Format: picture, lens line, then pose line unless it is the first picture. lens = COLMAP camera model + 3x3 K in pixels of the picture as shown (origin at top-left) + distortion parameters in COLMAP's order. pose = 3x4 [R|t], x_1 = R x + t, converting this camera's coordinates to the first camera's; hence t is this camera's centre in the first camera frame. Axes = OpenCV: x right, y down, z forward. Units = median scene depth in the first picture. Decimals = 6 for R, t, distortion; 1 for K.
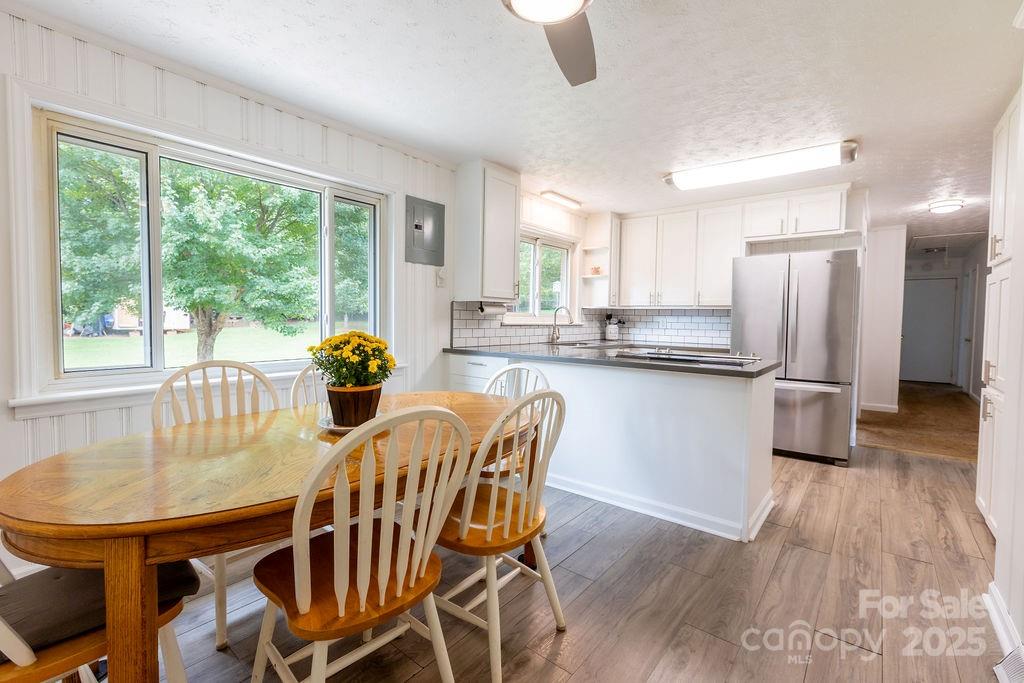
lens RADIAL K [[444.1, 0, 514.1], [0, 444.1, 336.9], [0, 0, 1]] dist [0.000210, 0.000165]
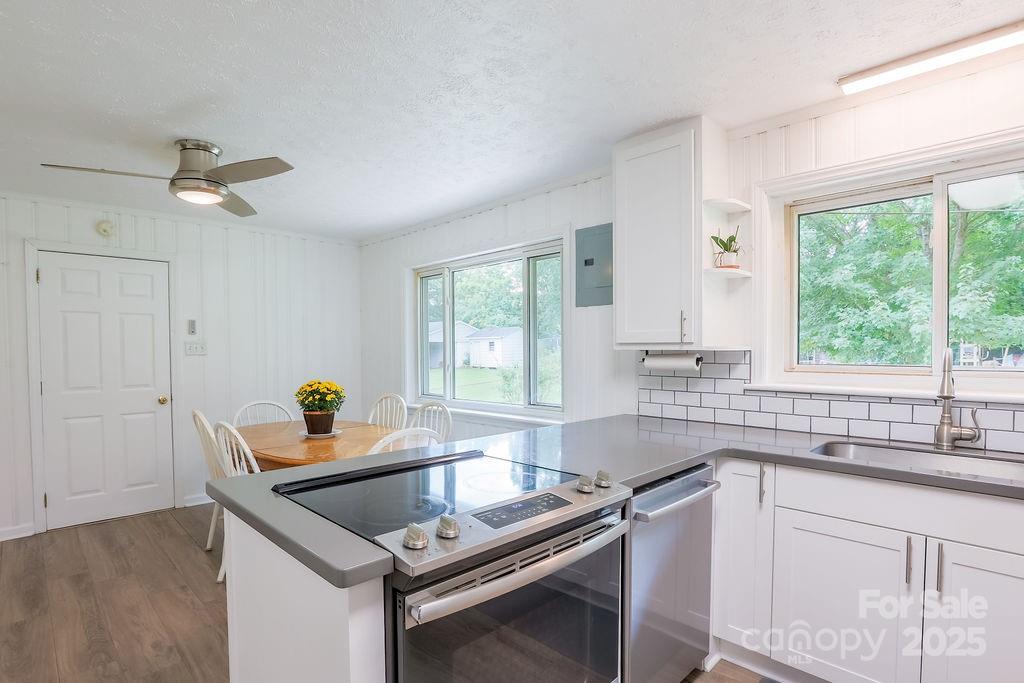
lens RADIAL K [[520.3, 0, 509.1], [0, 520.3, 365.6], [0, 0, 1]] dist [-0.028681, 0.000087]
pose [[-0.114943, 0.018395, -0.993202, 0.538061], [-0.040002, 0.998932, 0.023131, -0.049544], [0.992566, 0.042389, -0.114084, 0.675375]]
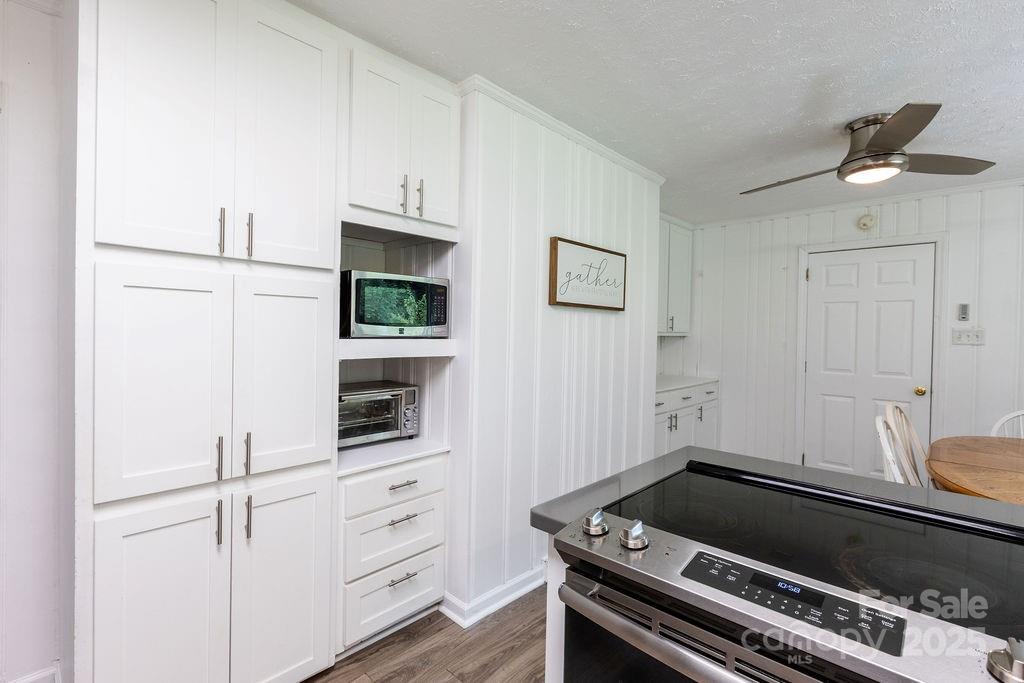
lens RADIAL K [[477.7, 0, 494.1], [0, 477.7, 338.8], [0, 0, 1]] dist [0.001442, 0.000081]
pose [[-0.995532, -0.034407, 0.087929, 0.353508], [-0.029198, 0.997780, 0.059854, -0.056148], [-0.089793, 0.057020, -0.994327, 0.807920]]
